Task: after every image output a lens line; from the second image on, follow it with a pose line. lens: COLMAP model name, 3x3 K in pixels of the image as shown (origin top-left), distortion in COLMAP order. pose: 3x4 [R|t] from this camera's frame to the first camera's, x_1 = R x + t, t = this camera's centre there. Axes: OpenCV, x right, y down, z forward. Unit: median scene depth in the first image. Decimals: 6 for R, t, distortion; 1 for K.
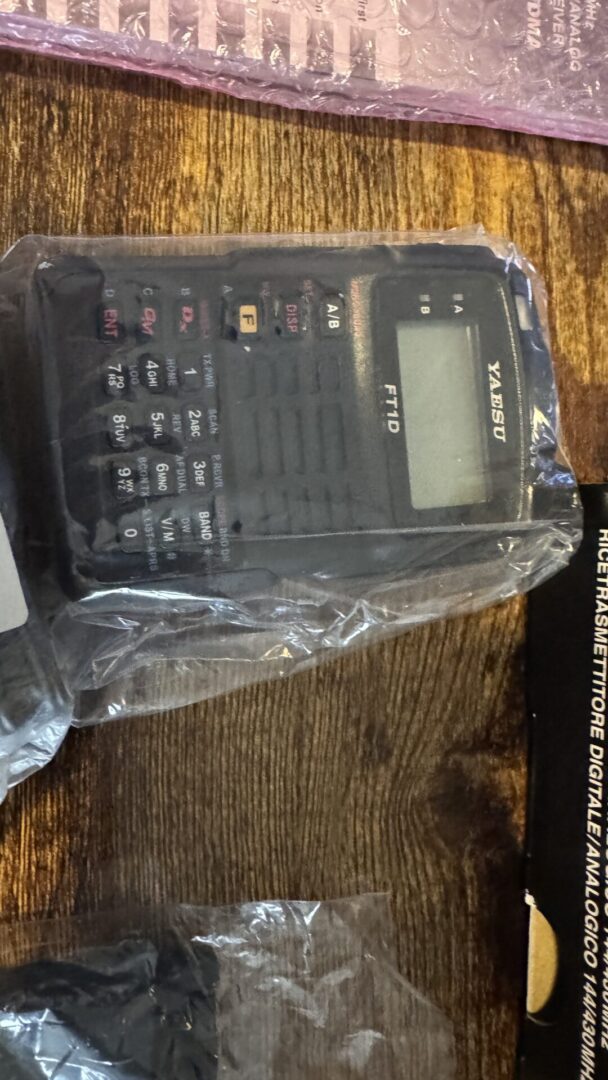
lens RADIAL K [[757.3, 0, 300.1], [0, 757.3, 488.9], [0, 0, 1]] dist [-0.007111, -0.000722]
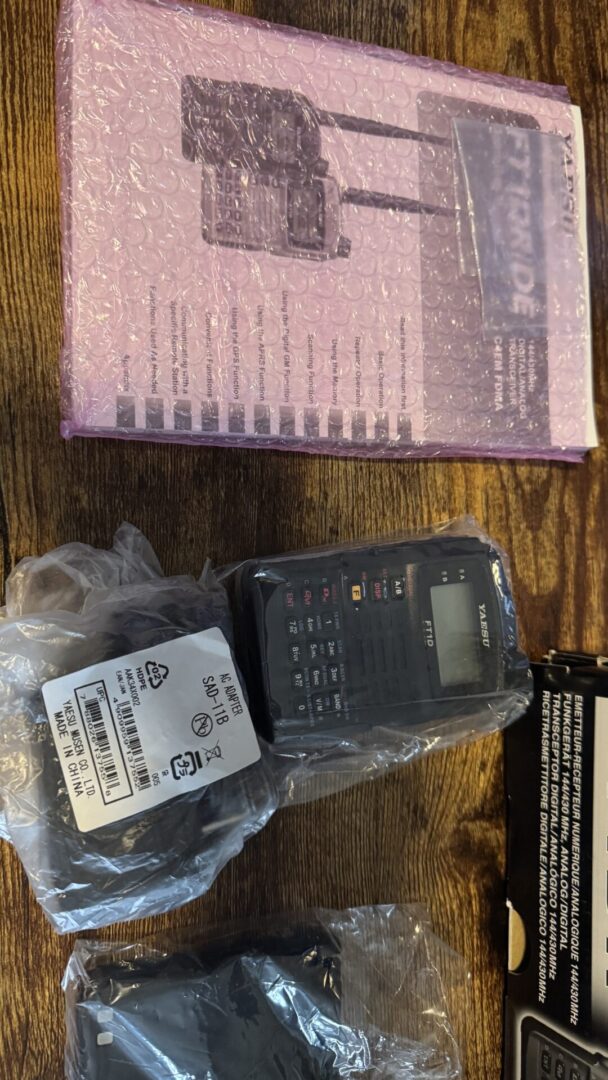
lens RADIAL K [[735.5, 0, 306.3], [0, 735.5, 562.8], [0, 0, 1]] dist [0.046280, -0.115245]
pose [[0.998969, -0.016309, 0.042360, -0.217366], [0.017551, 0.999422, -0.029114, -0.196933], [-0.041861, 0.029828, 0.998678, -0.688059]]
